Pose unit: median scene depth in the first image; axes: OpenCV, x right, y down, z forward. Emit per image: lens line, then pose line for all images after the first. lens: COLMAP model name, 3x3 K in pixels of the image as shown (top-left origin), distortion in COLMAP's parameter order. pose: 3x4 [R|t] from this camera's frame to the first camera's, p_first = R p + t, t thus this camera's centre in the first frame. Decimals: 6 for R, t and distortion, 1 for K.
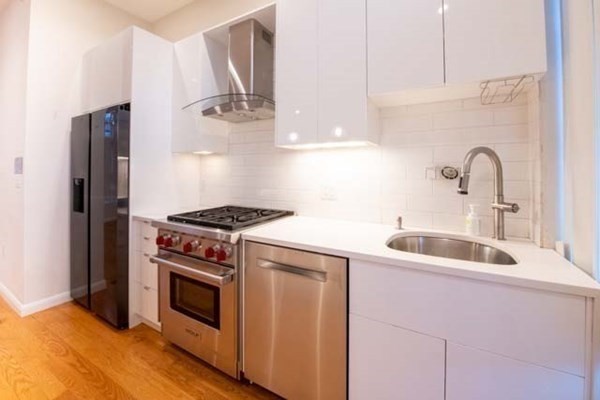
lens RADIAL K [[259.8, 0, 298.3], [0, 259.8, 169.1], [0, 0, 1]] dist [-0.009615, -0.000513]
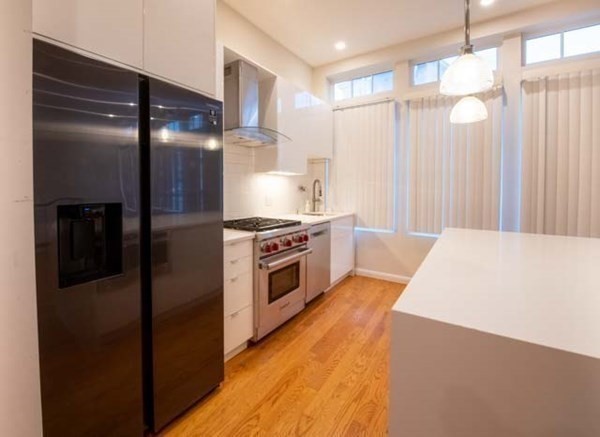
lens RADIAL K [[280.9, 0, 280.7], [0, 280.9, 197.6], [0, 0, 1]] dist [-0.002199, 0.000068]
pose [[0.057433, -0.031959, 0.997838, -1.994570], [-0.008822, 0.999432, 0.032518, 0.014357], [-0.998310, -0.010670, 0.057119, 1.004075]]
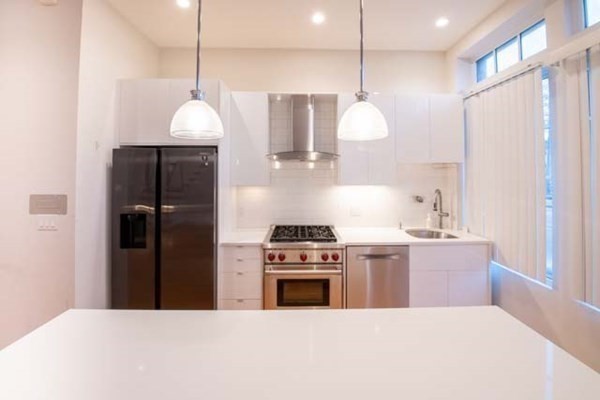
lens RADIAL K [[259.8, 0, 298.3], [0, 259.8, 169.1], [0, 0, 1]] dist [-0.009615, -0.000513]
pose [[0.847340, 0.009976, 0.530957, -1.294023], [-0.004946, 0.999928, -0.010895, -0.192530], [-0.531028, 0.006605, 0.847328, -0.246052]]
